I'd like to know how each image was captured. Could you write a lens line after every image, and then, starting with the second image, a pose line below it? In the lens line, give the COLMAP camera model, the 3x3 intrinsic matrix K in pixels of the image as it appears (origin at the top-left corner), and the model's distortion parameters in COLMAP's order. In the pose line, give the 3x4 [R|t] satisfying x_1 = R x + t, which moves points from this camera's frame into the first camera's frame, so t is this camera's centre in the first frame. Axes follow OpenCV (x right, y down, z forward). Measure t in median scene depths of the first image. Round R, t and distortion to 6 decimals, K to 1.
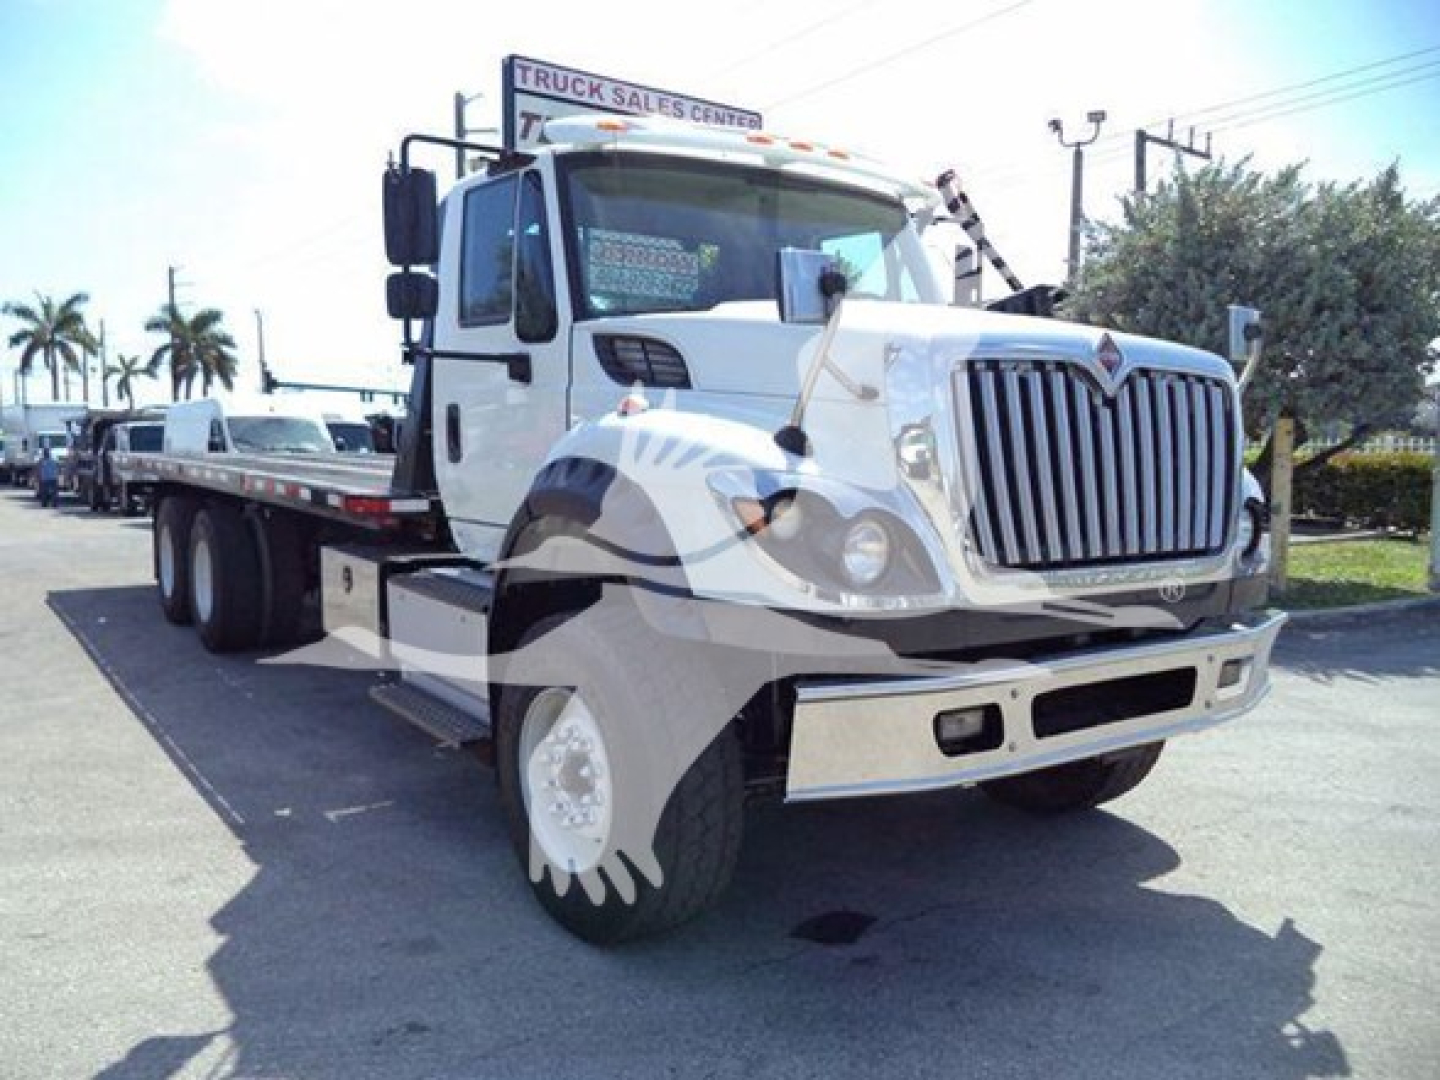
lens RADIAL K [[1161.7, 0, 715.4], [0, 1161.7, 559.7], [0, 0, 1]] dist [-0.020708, -0.010501]
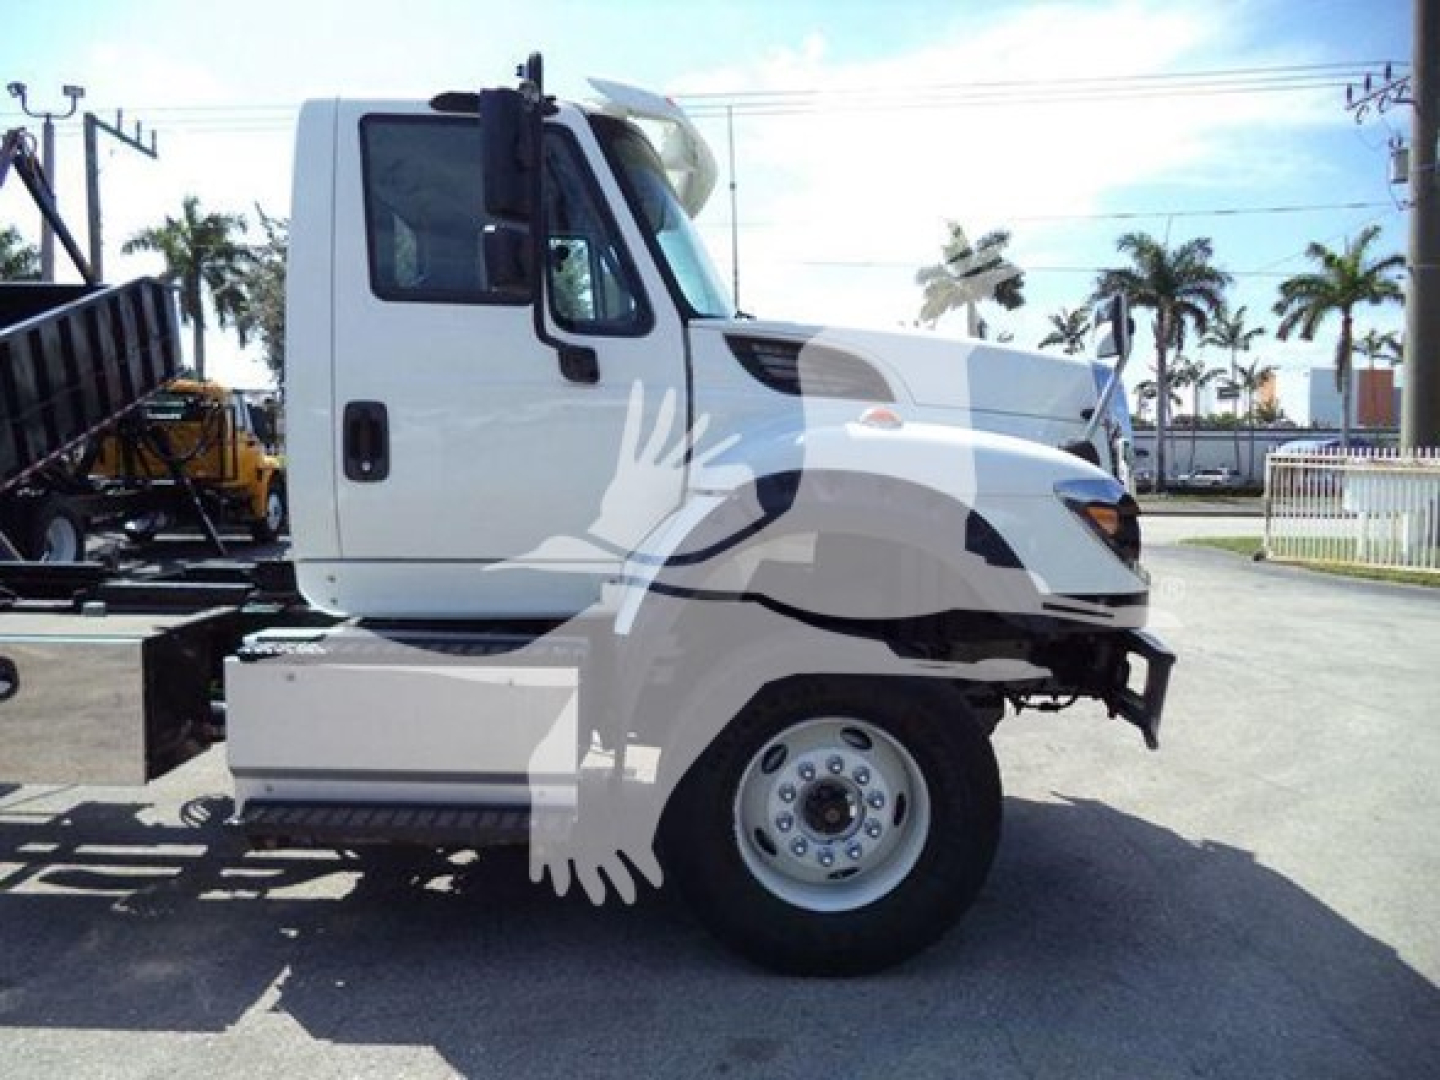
lens RADIAL K [[1177.1, 0, 722.8], [0, 1177.1, 518.8], [0, 0, 1]] dist [-0.027052, 0.001356]
pose [[0.571410, -0.041402, 0.819620, -0.189265], [0.074643, 0.997209, -0.001665, -0.010064], [-0.817263, 0.062131, 0.572906, 0.101260]]
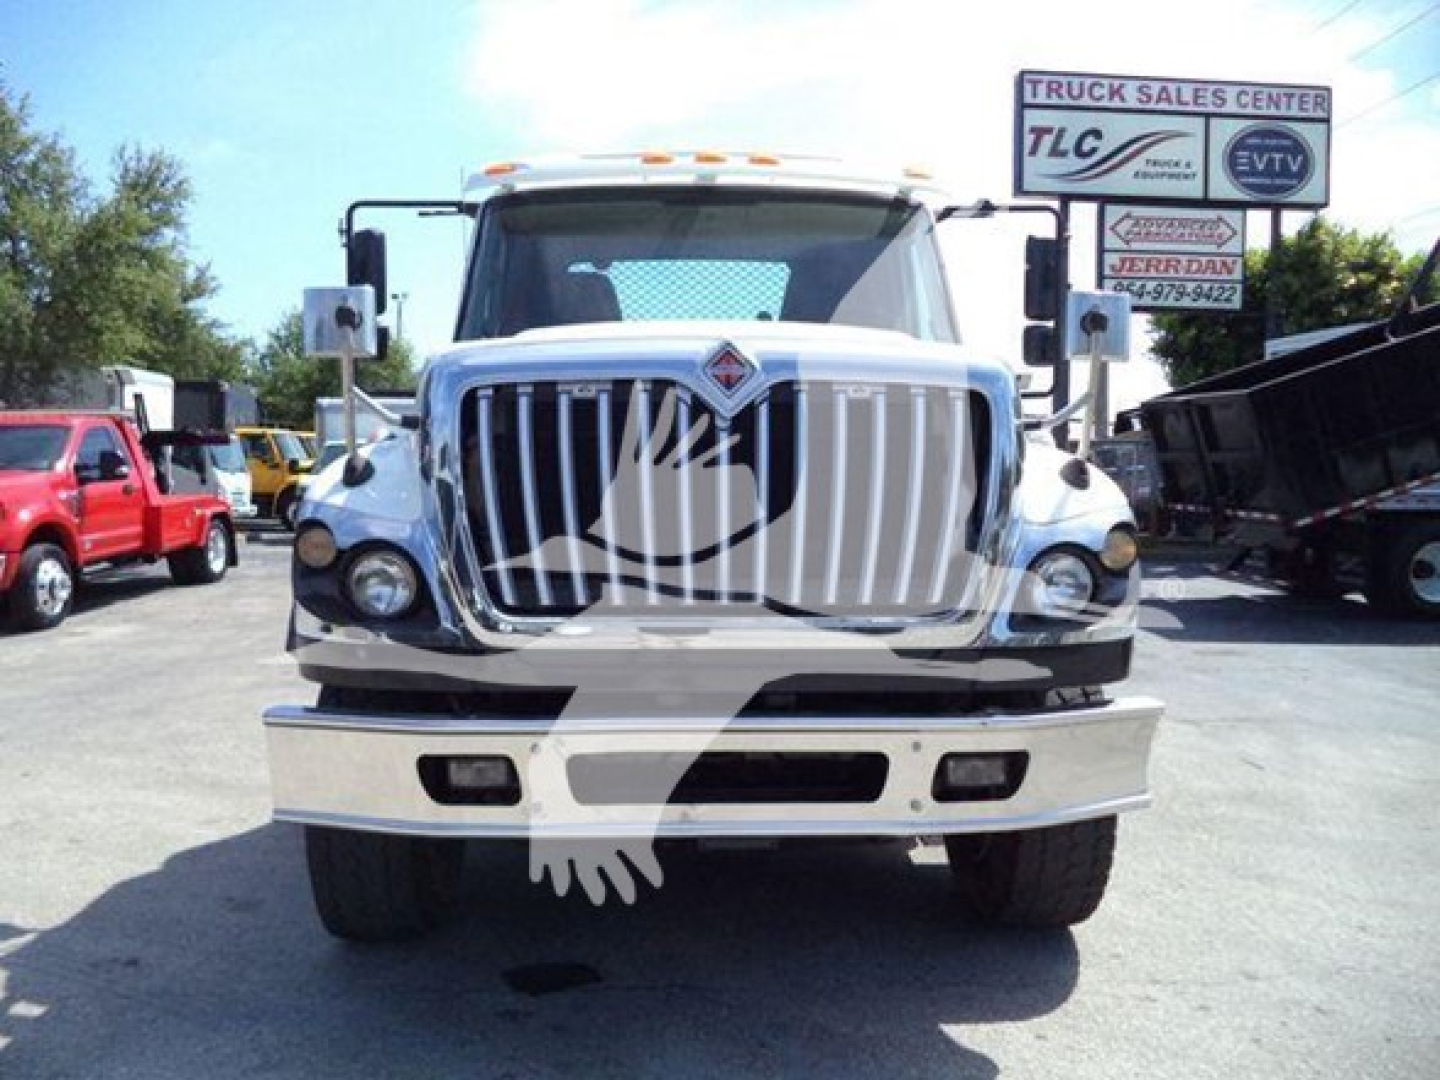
lens RADIAL K [[1161.7, 0, 715.4], [0, 1161.7, 559.7], [0, 0, 1]] dist [-0.020708, -0.010501]
pose [[0.840077, 0.042132, -0.540829, 0.150236], [-0.053231, 0.998570, -0.004893, -0.006271], [0.539850, 0.032899, 0.841118, 0.053835]]
